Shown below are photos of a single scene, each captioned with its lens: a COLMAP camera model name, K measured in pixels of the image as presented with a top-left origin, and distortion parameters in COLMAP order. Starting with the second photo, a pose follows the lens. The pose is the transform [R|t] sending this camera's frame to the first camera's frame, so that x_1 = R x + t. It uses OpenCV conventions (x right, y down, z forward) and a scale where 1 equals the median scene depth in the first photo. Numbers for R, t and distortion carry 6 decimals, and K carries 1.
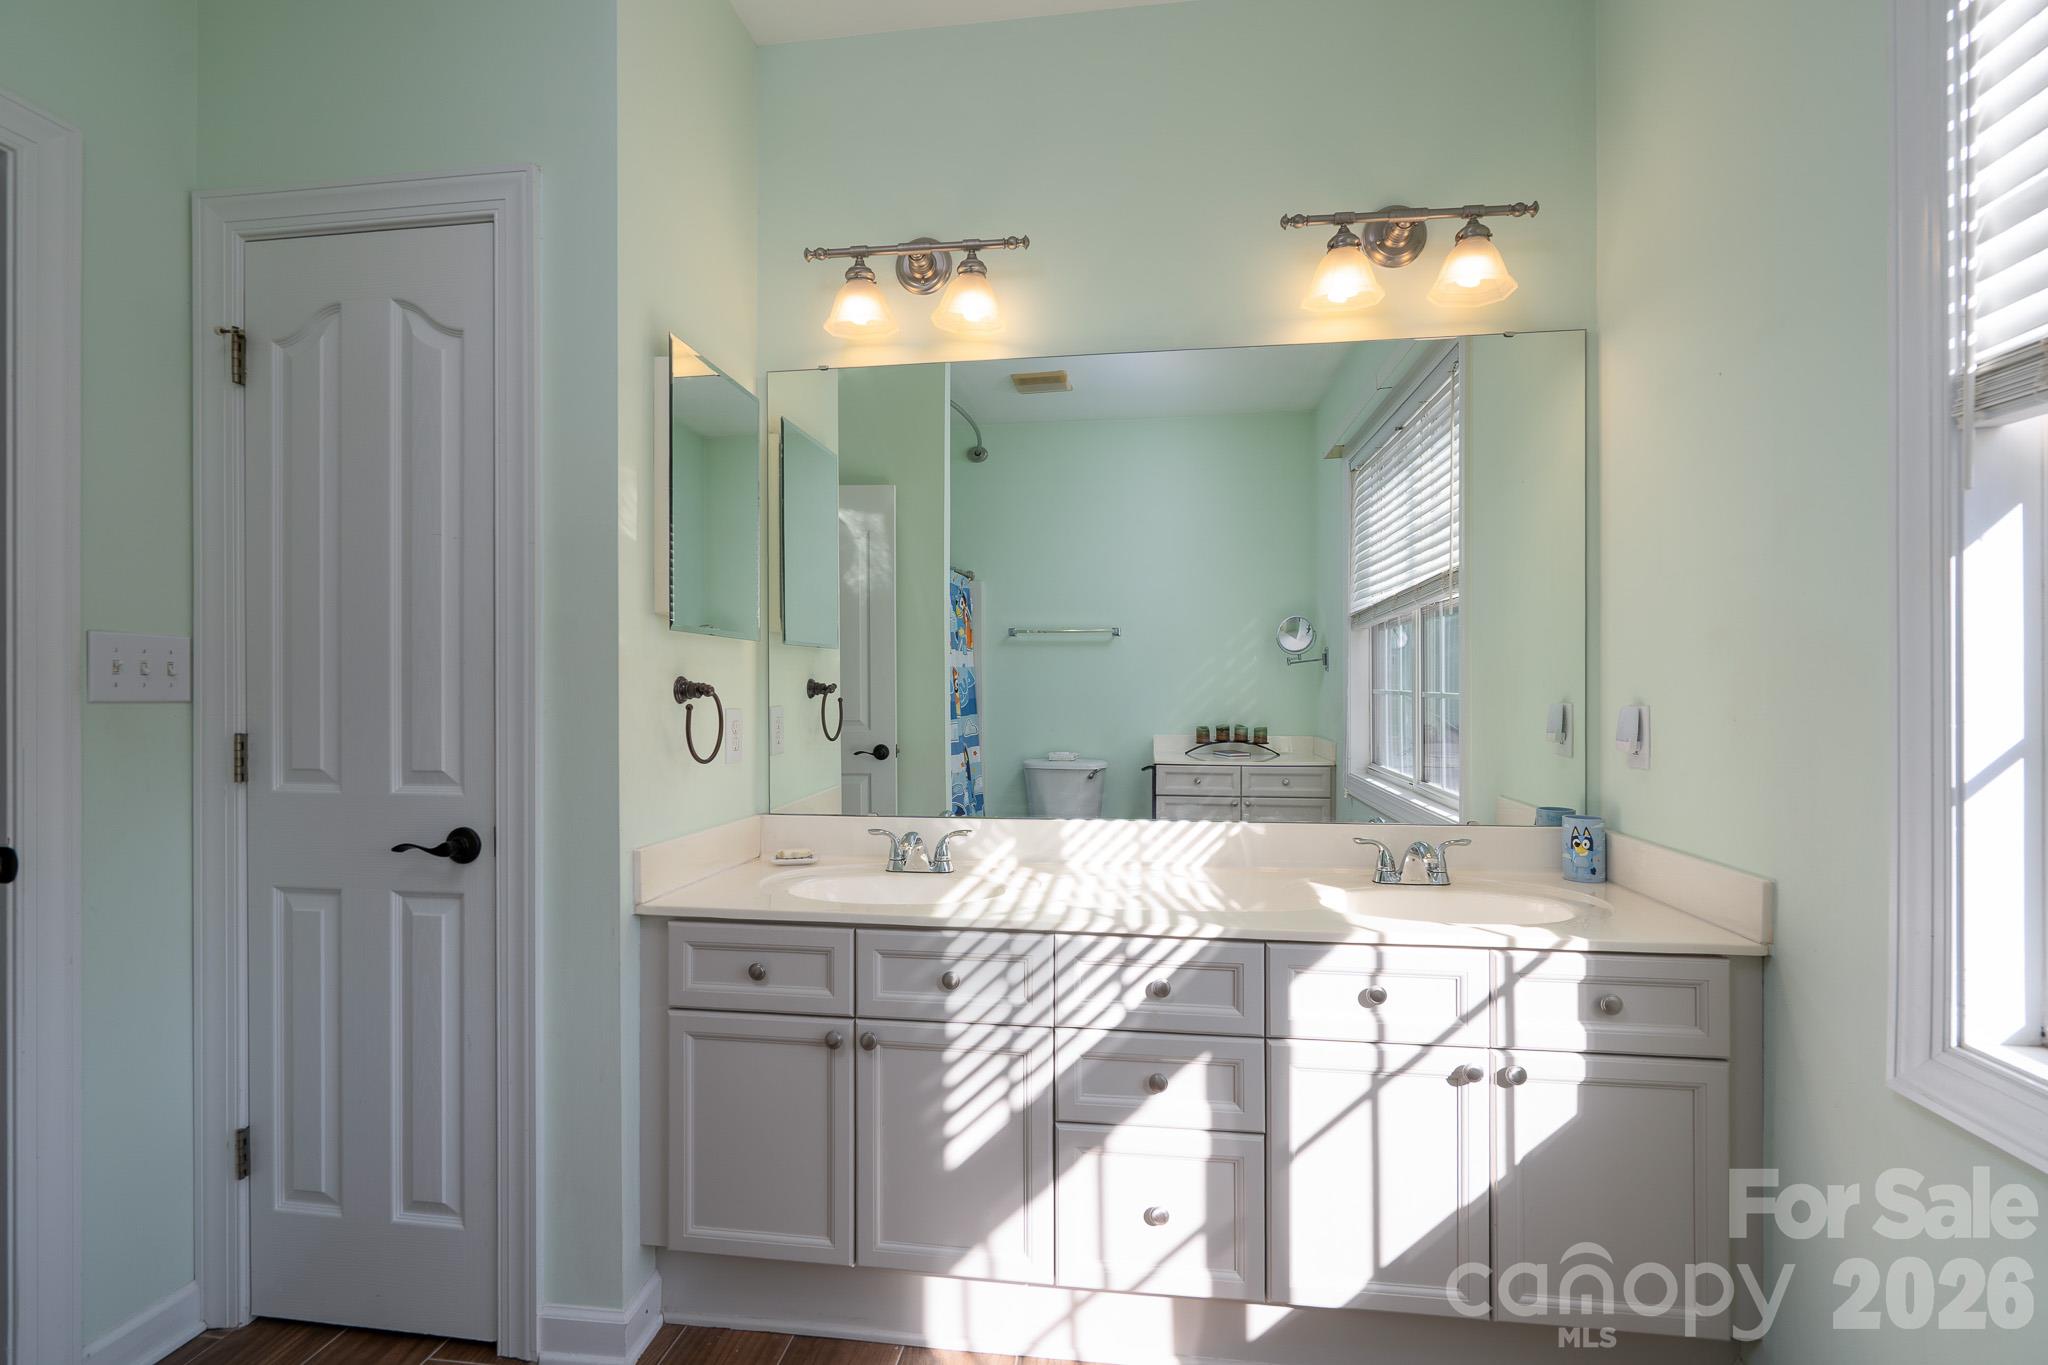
lens RADIAL K [[963.2, 0, 1024.0], [0, 963.2, 682.5], [0, 0, 1]] dist [-0.000258, 0.000418]
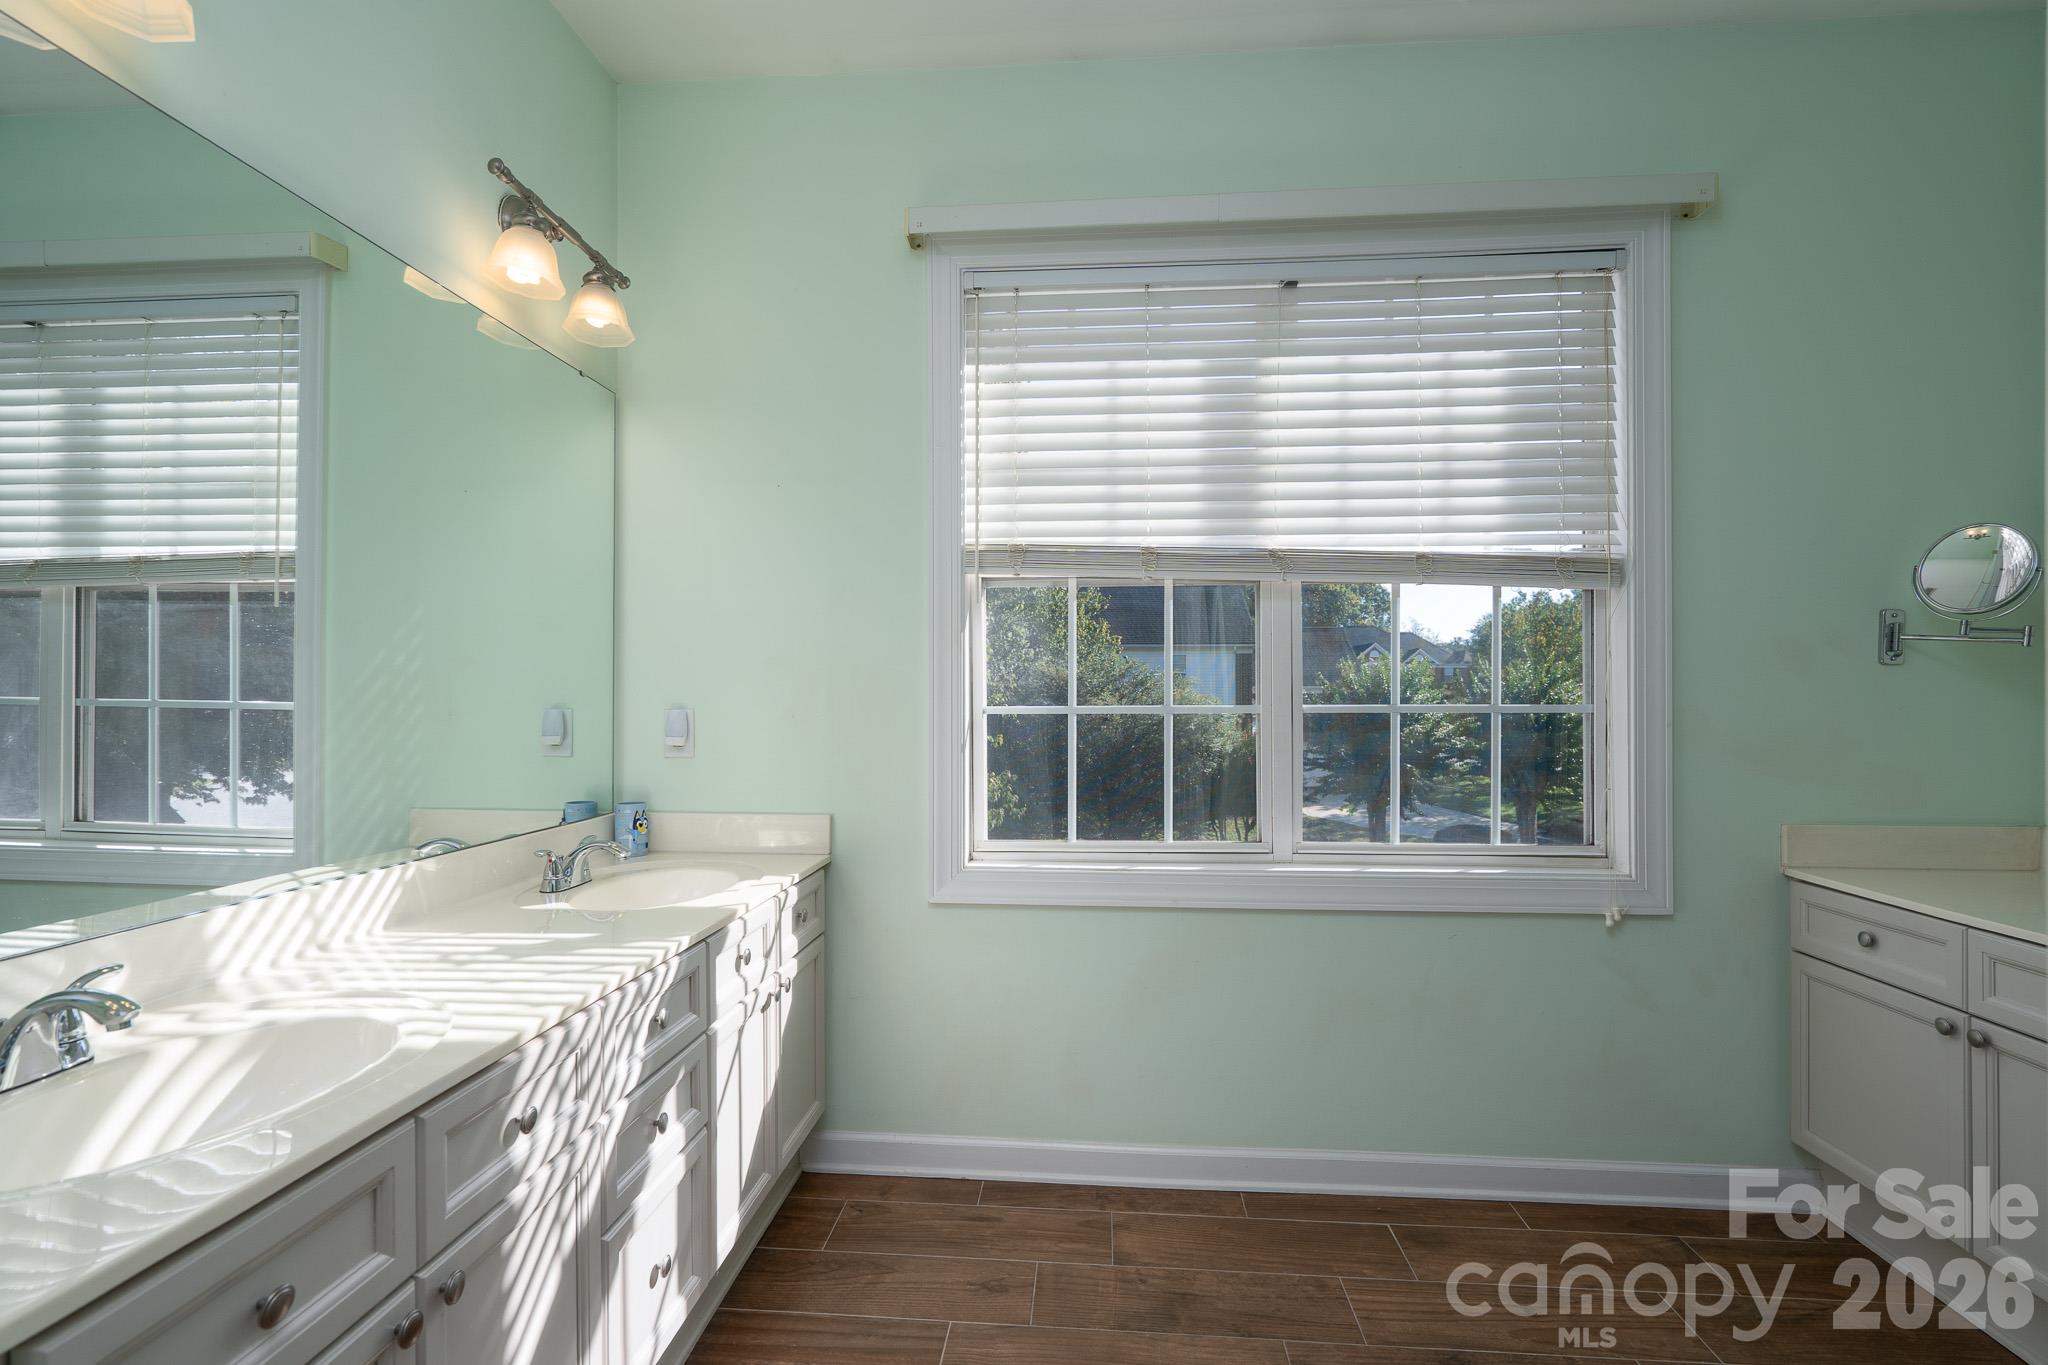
lens RADIAL K [[961.0, 0, 1020.5], [0, 961.0, 706.2], [0, 0, 1]] dist [-0.003656, 0.000433]
pose [[-0.047259, -0.011105, 0.998821, -0.630154], [-0.010139, 0.999892, 0.010637, 0.001307], [-0.998831, -0.009624, -0.047366, 0.559386]]
